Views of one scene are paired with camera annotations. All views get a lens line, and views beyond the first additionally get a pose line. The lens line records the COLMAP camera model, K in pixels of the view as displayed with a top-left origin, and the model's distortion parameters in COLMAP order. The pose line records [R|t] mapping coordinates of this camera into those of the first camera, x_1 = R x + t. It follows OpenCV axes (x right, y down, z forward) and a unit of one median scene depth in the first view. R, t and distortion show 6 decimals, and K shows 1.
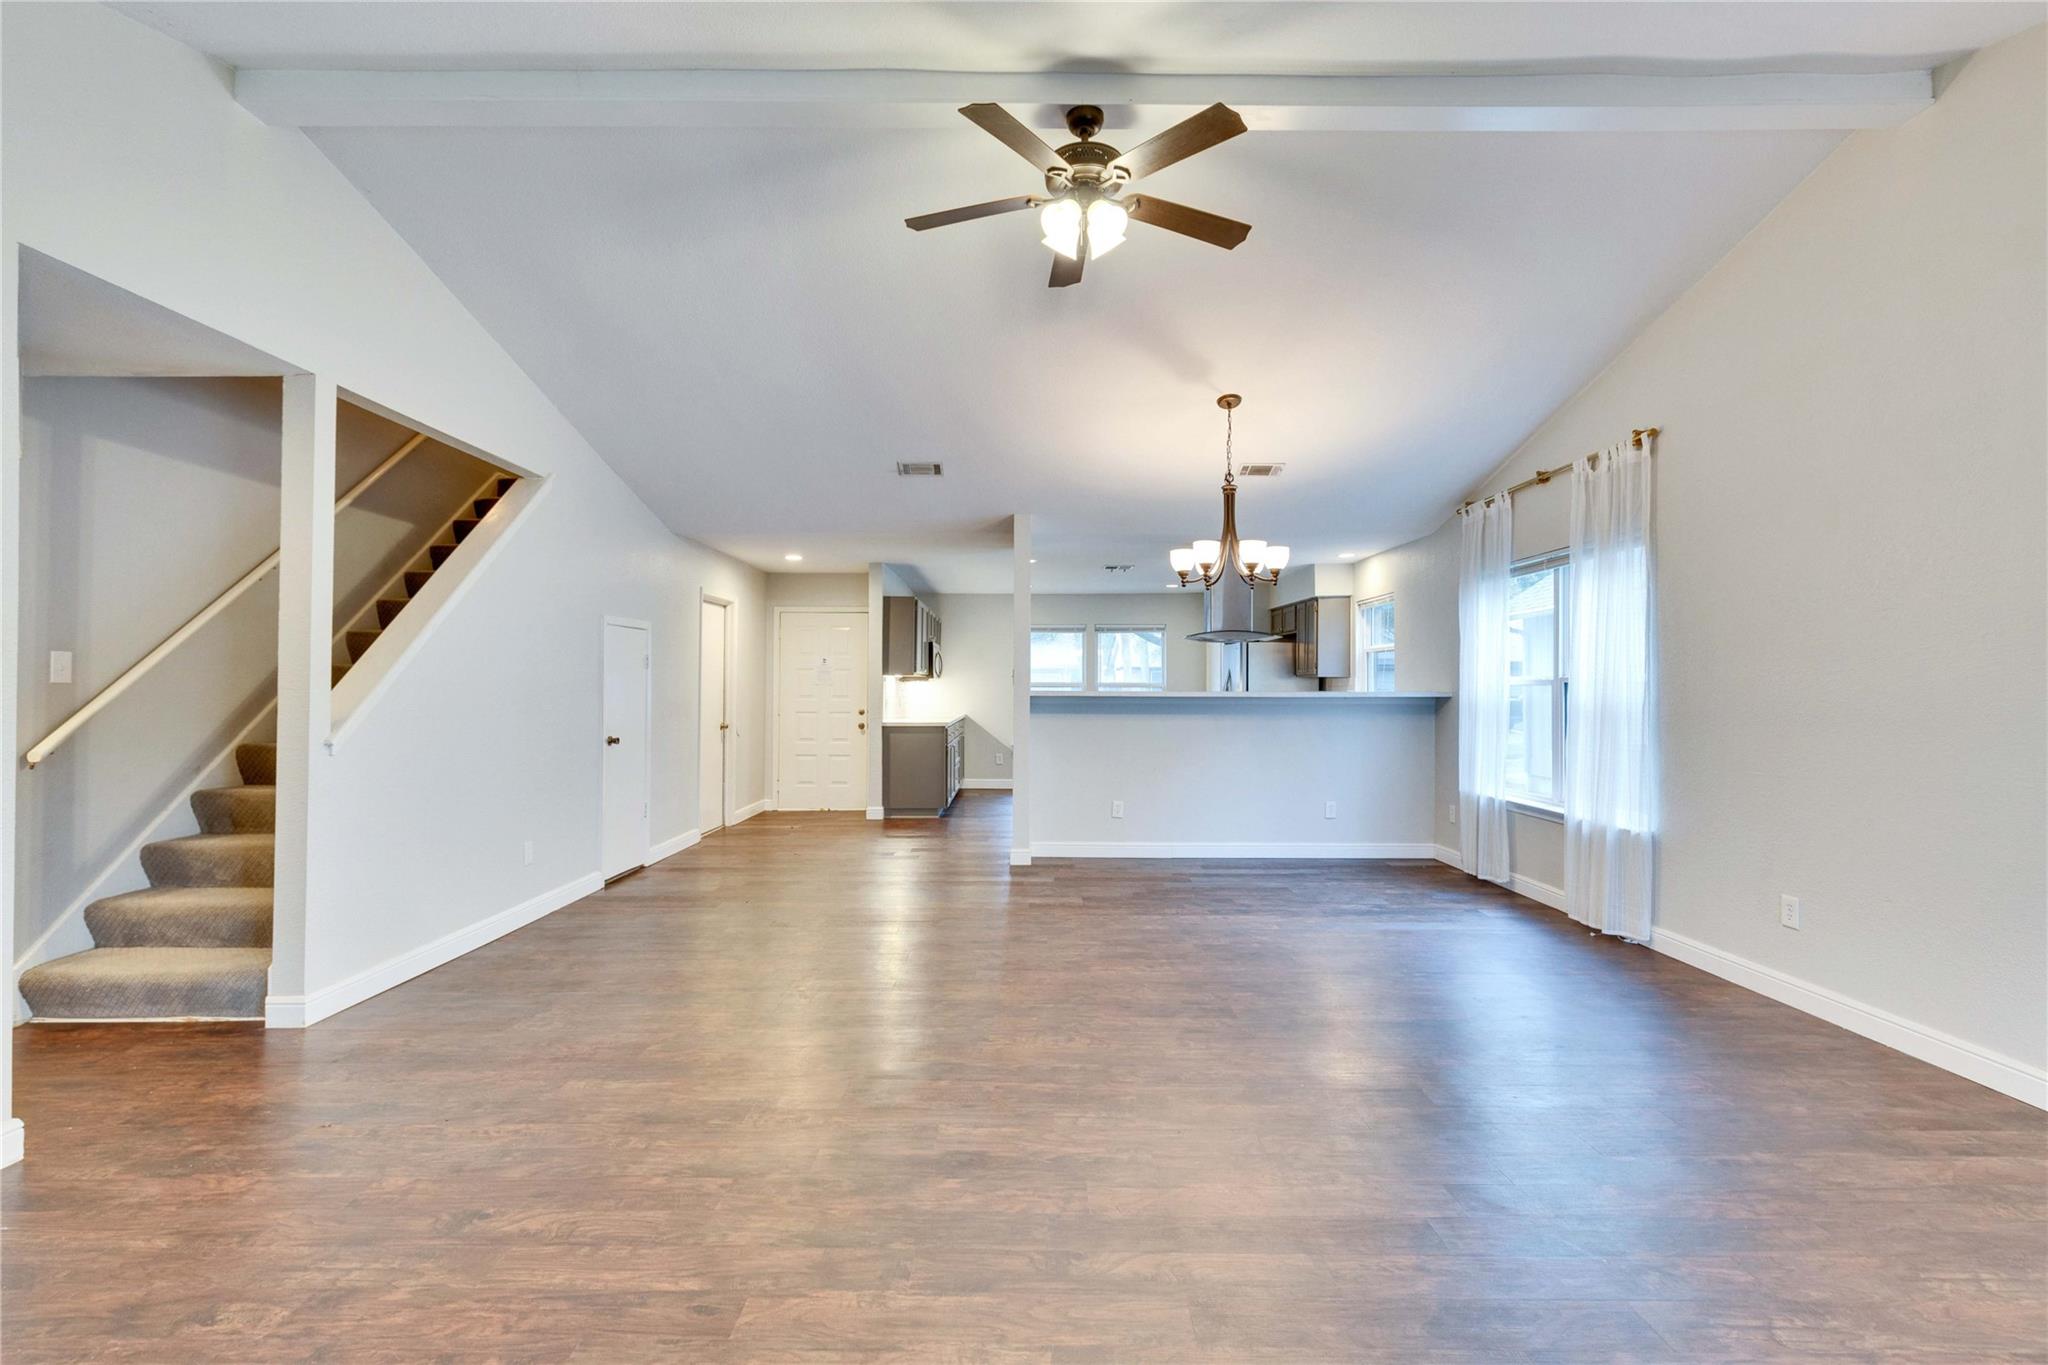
lens RADIAL K [[927.0, 0, 1040.1], [0, 927.0, 686.8], [0, 0, 1]] dist [0.006954, -0.000490]
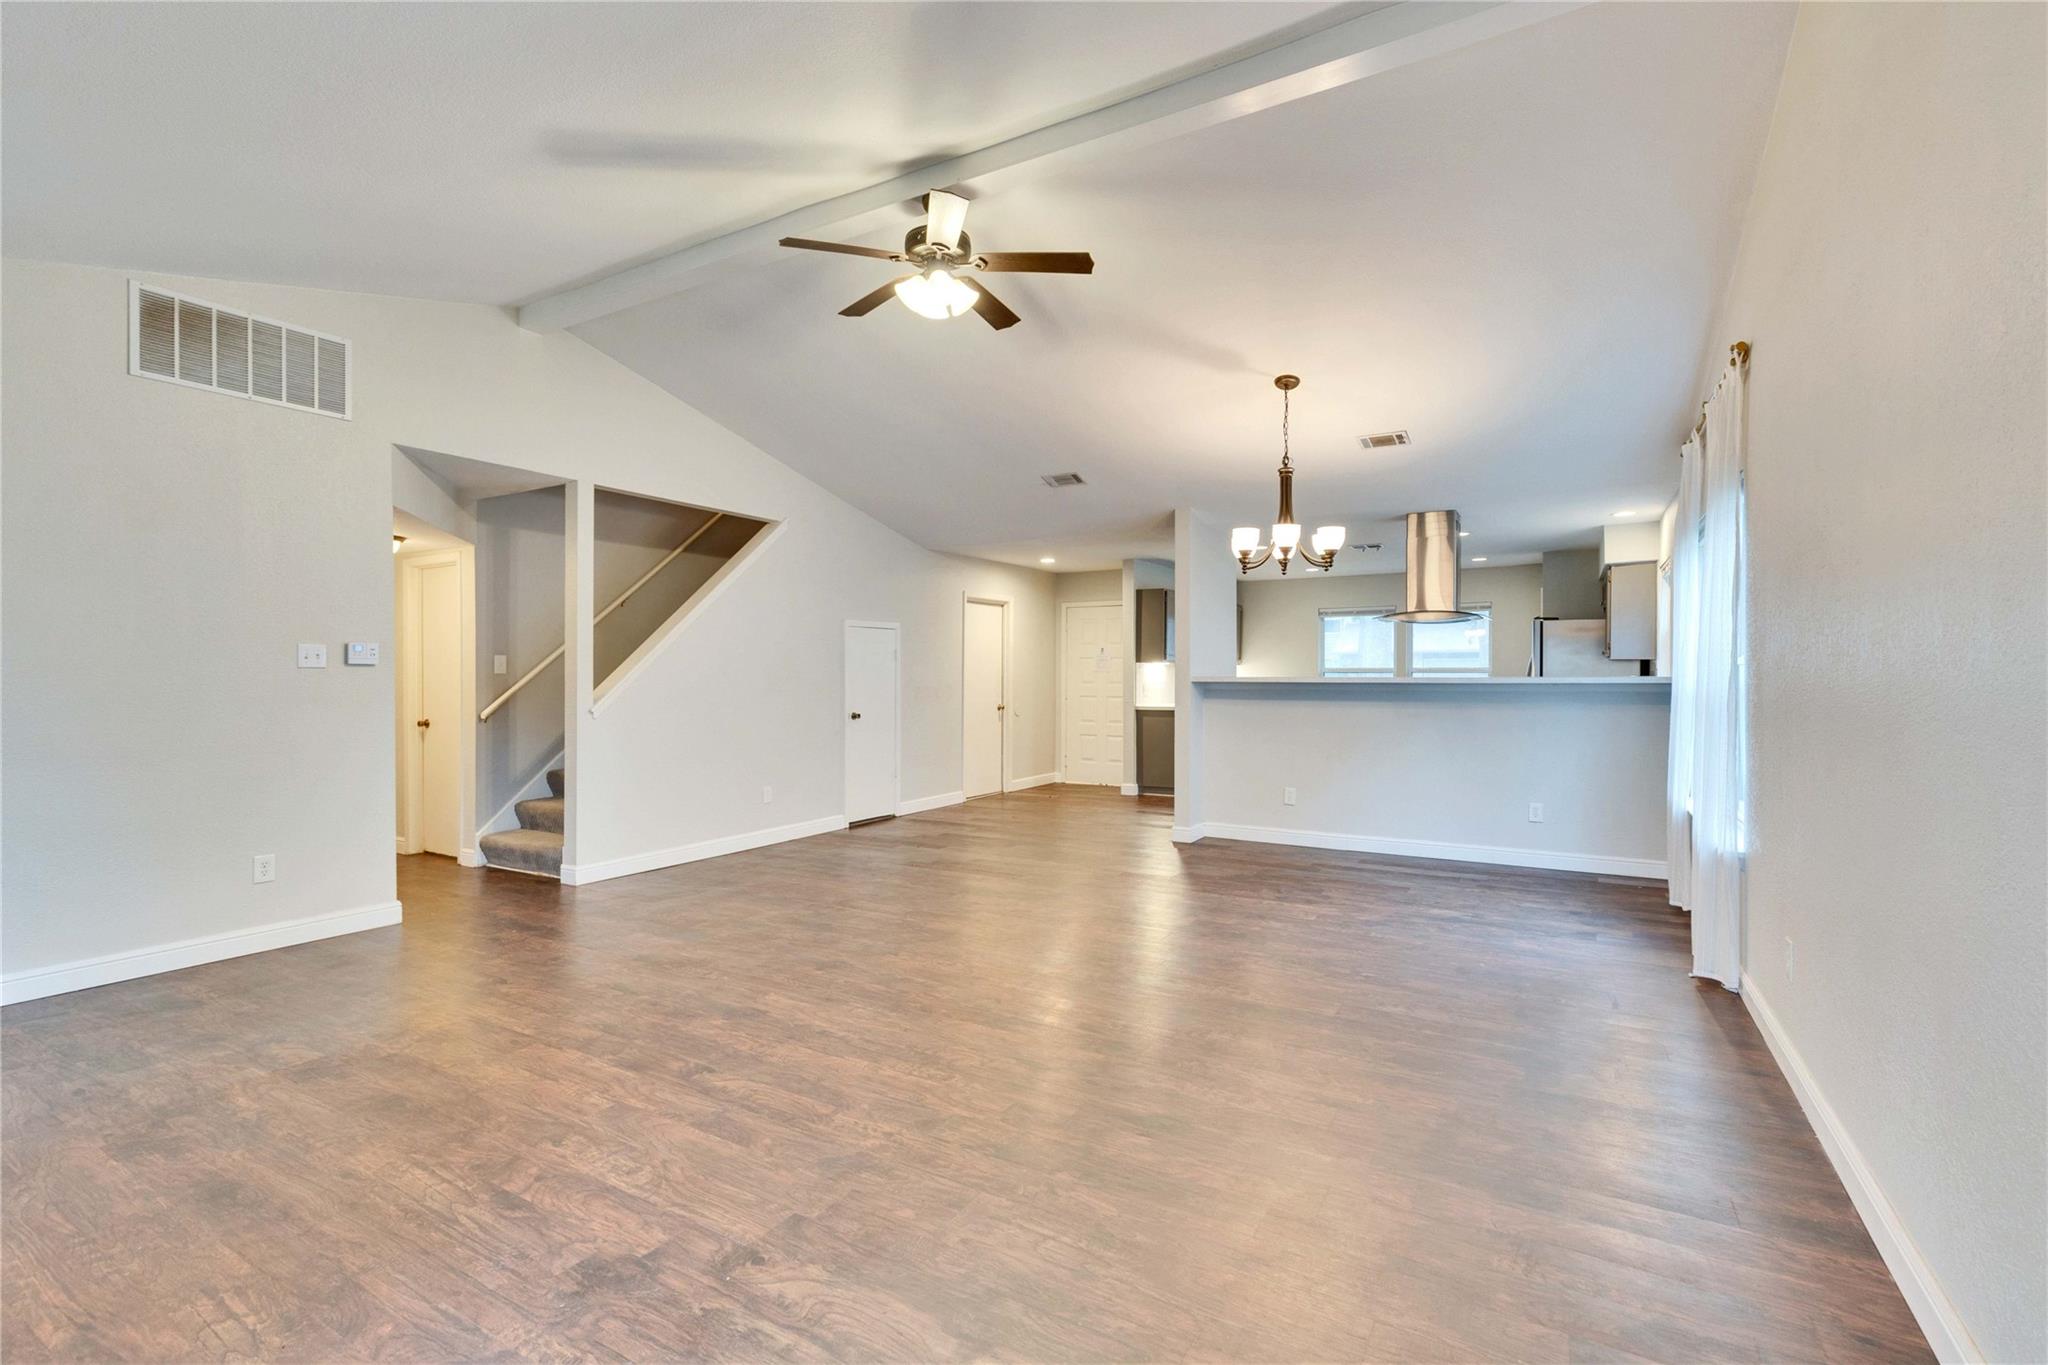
lens RADIAL K [[927.0, 0, 1034.1], [0, 927.0, 685.6], [0, 0, 1]] dist [0.006954, -0.000490]
pose [[0.861961, 0.002018, -0.506971, 0.485363], [0.004354, 0.999926, 0.011383, 0.002108], [0.506956, -0.012020, 0.861888, 0.010714]]
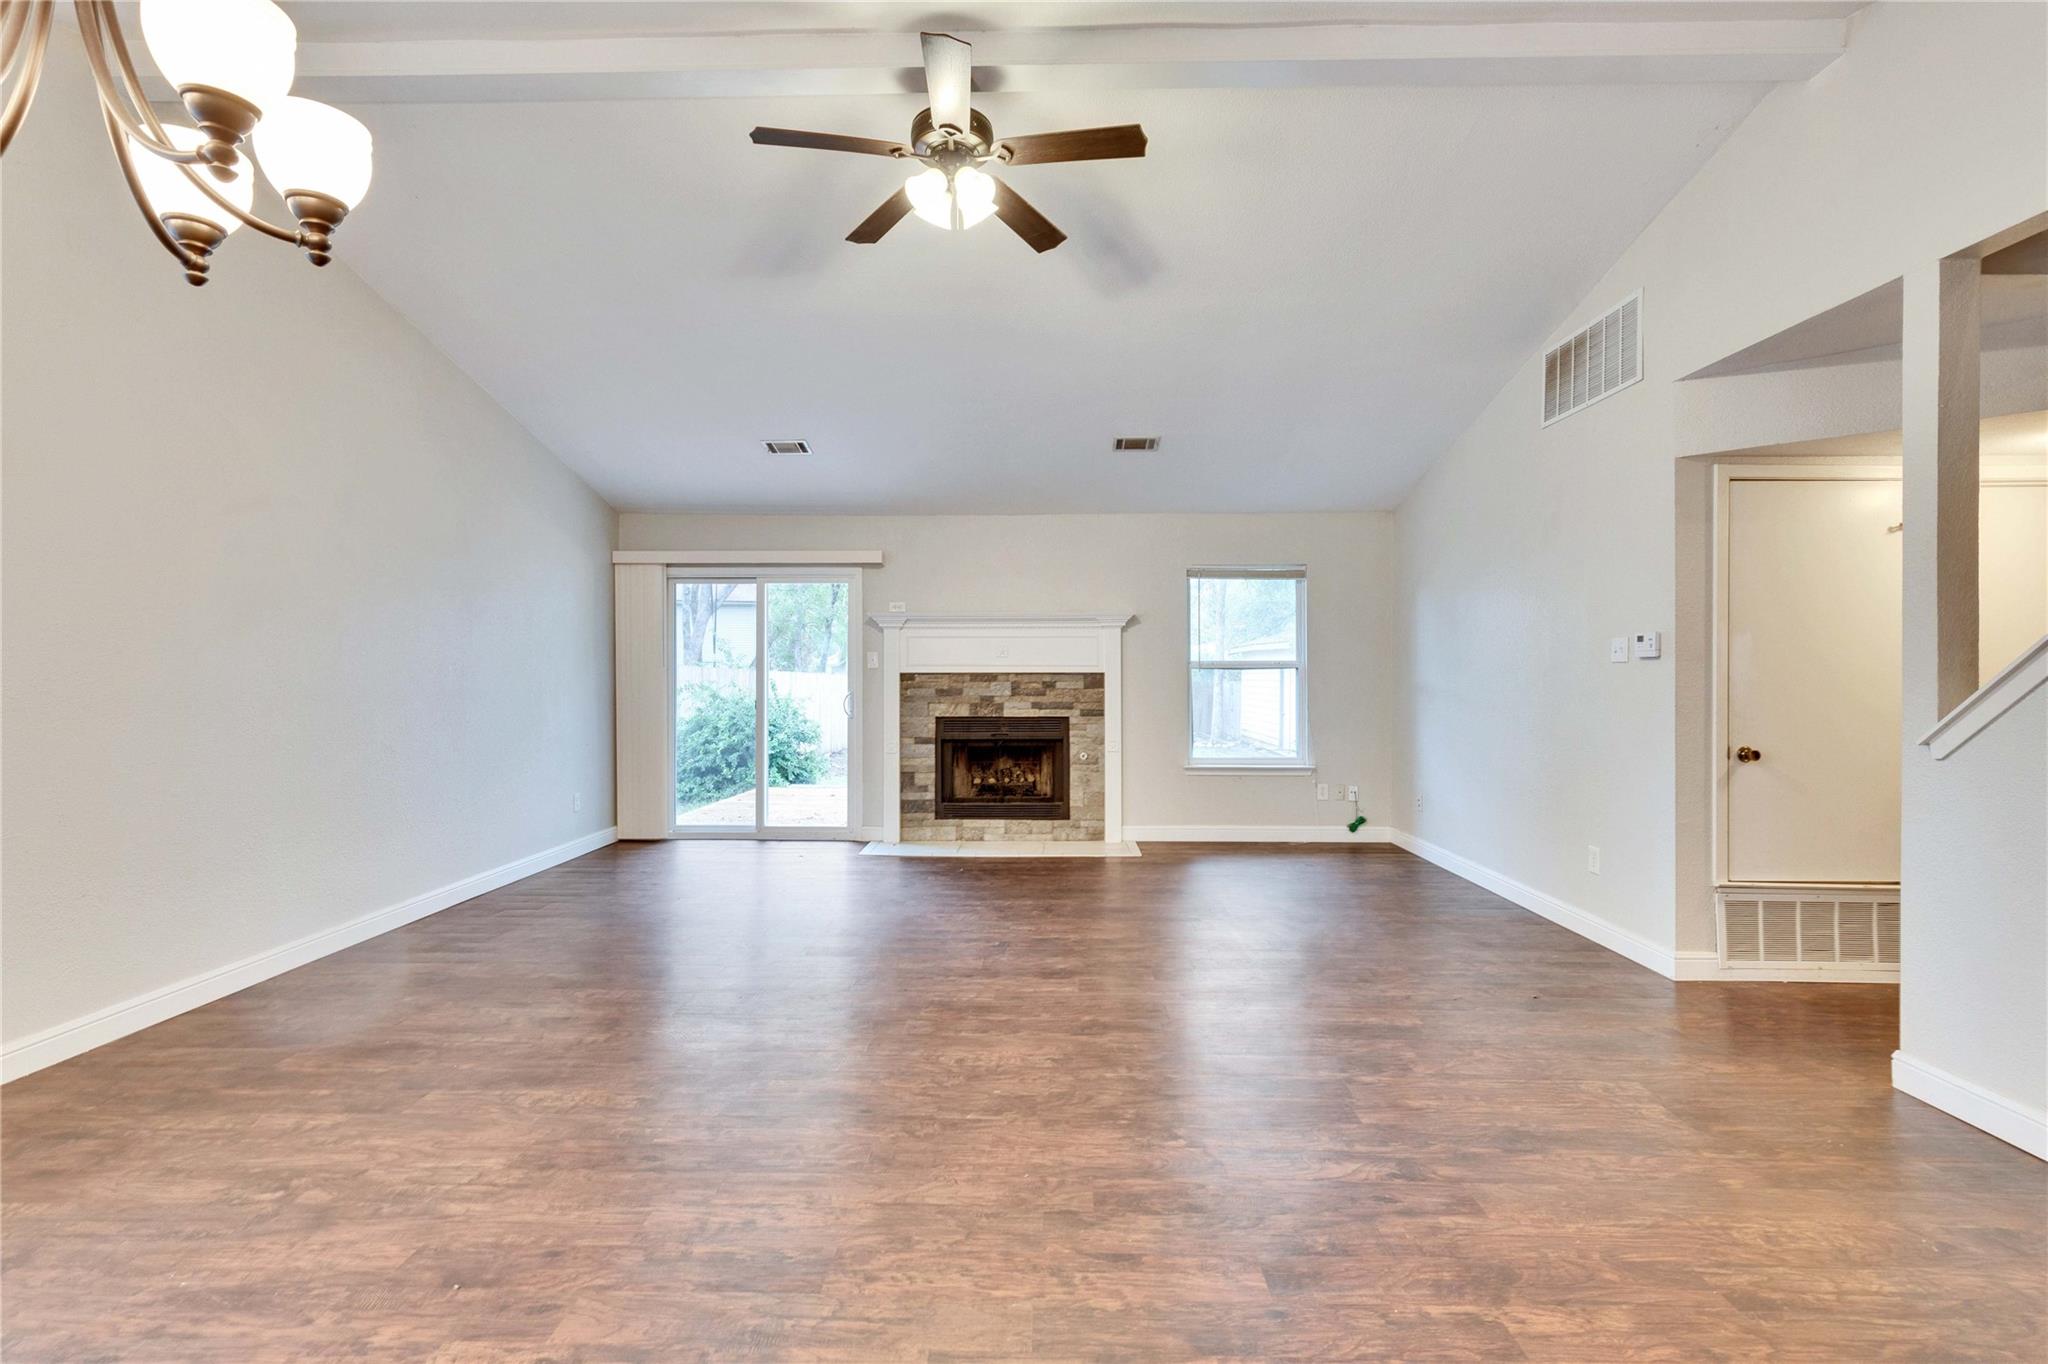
lens RADIAL K [[927.0, 0, 1017.0], [0, 927.0, 674.8], [0, 0, 1]] dist [0.006954, -0.000490]
pose [[-0.999346, 0.000716, 0.036144, -0.035700], [0.000347, 0.999948, -0.010211, 0.011947], [-0.036149, -0.010192, -0.999294, 1.247255]]
